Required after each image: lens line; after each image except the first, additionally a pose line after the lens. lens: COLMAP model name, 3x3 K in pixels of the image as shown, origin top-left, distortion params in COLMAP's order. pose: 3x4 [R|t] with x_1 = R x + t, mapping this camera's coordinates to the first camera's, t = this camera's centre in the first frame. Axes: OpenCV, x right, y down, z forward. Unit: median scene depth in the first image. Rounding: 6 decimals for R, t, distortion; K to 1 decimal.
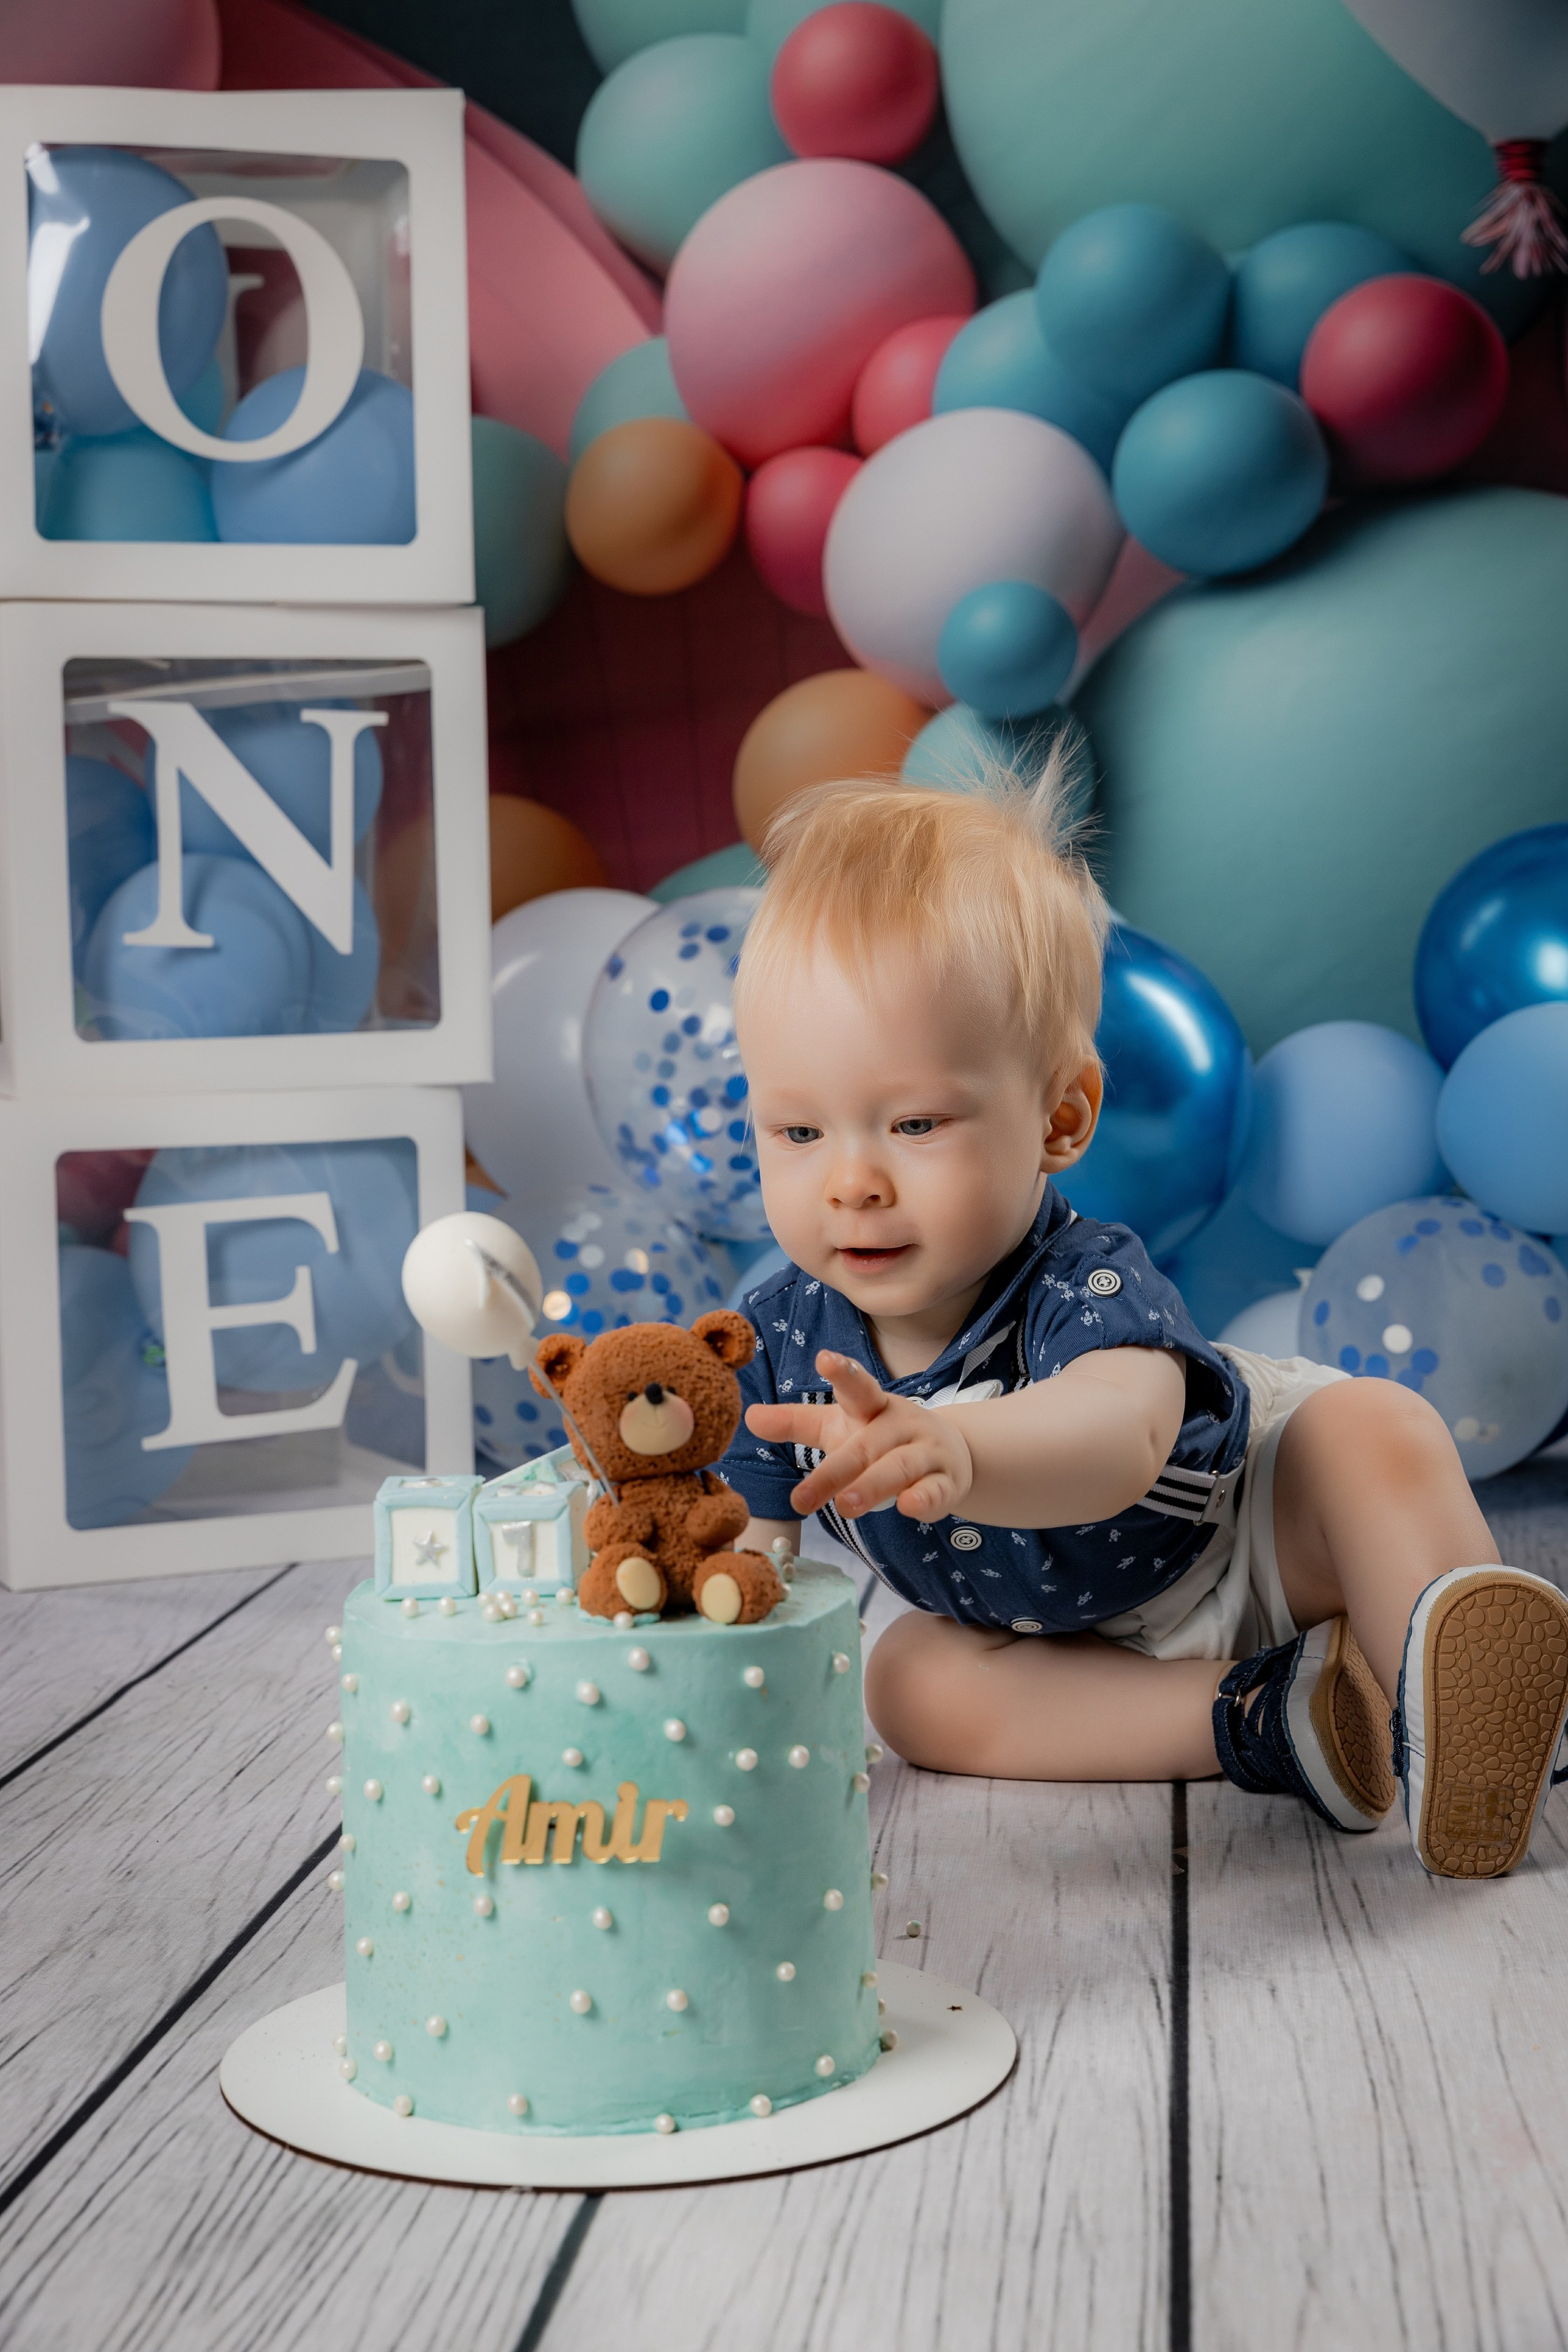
lens RADIAL K [[3609.0, 0, 784.0], [0, 3609.0, 1176.0], [0, 0, 1]] dist [0.008535, 0.049496]
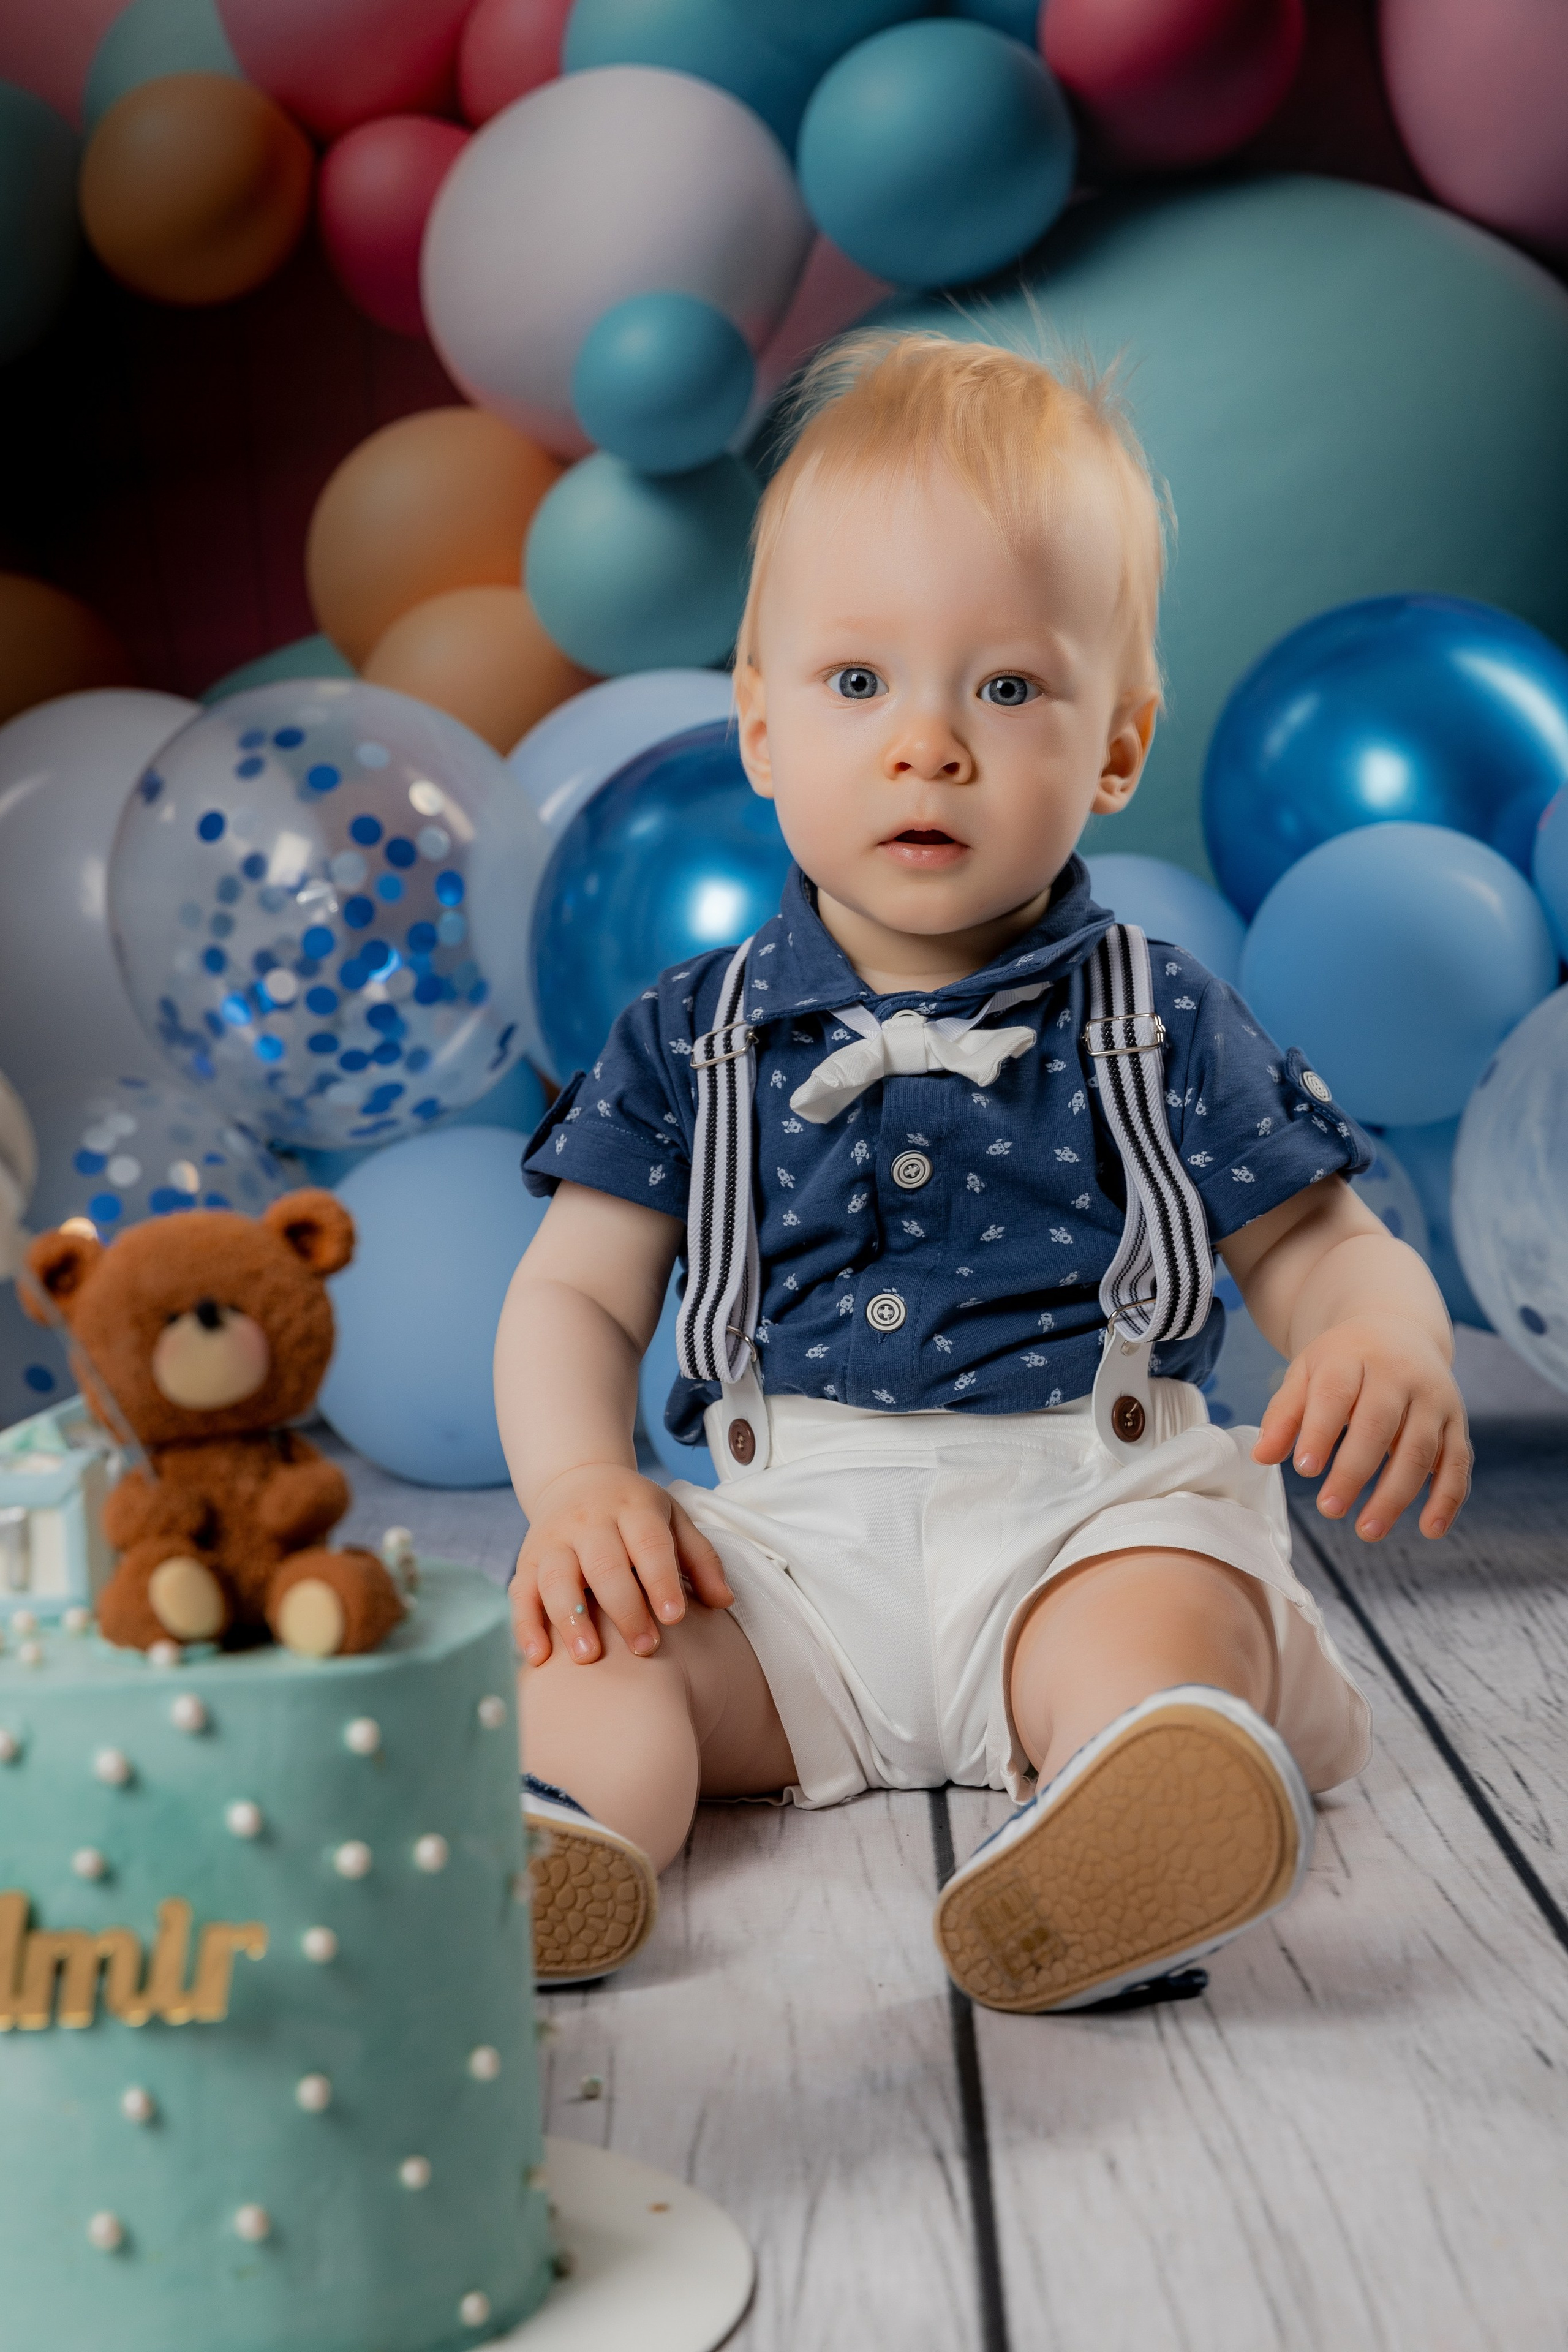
lens RADIAL K [[4300.1, 0, 784.0], [0, 4300.1, 1176.0], [0, 0, 1]] dist [0.019675, -0.004642]
pose [[0.995256, -0.010501, 0.096719, -0.003517], [0.009228, 0.999865, 0.013591, 0.013352], [-0.096849, -0.012634, 0.995219, 0.106581]]
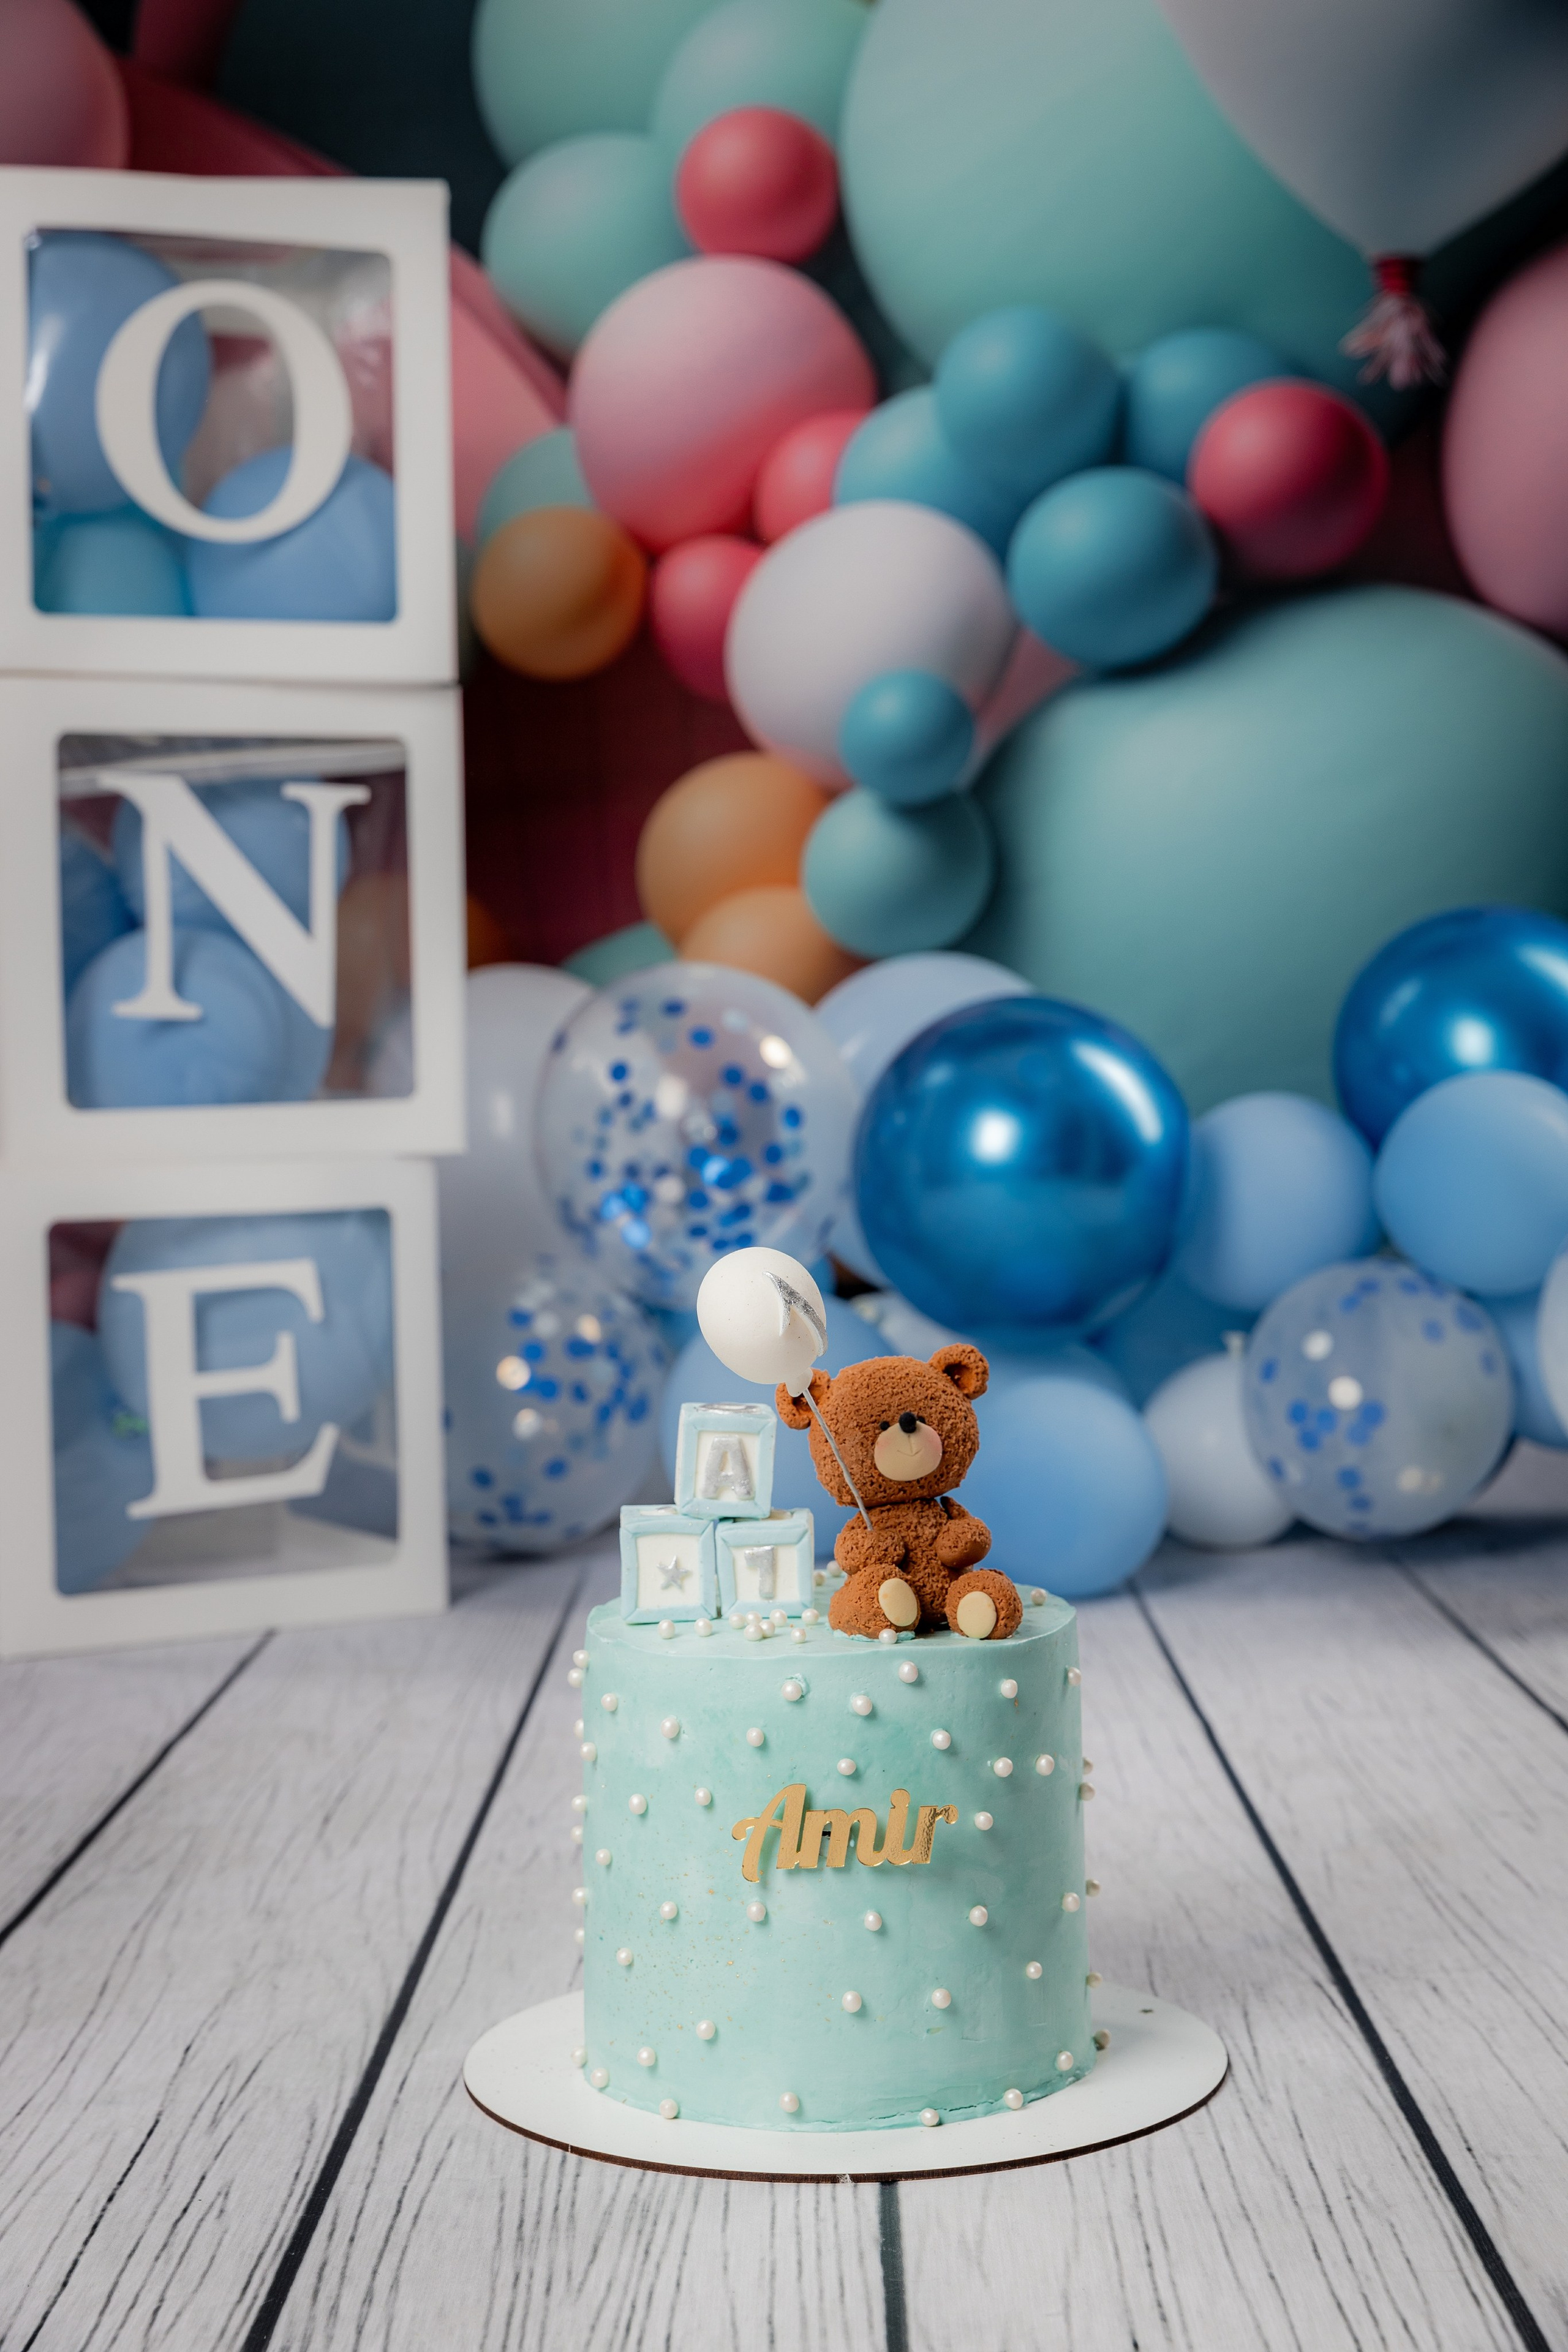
lens RADIAL K [[3638.3, 0, 784.0], [0, 3638.3, 1176.0], [0, 0, 1]] dist [0.003846, 0.046426]
pose [[0.995267, -0.001413, 0.097170, -0.092205], [0.004120, 0.999609, -0.027668, 0.009604], [-0.097093, 0.027938, 0.994883, -0.028106]]
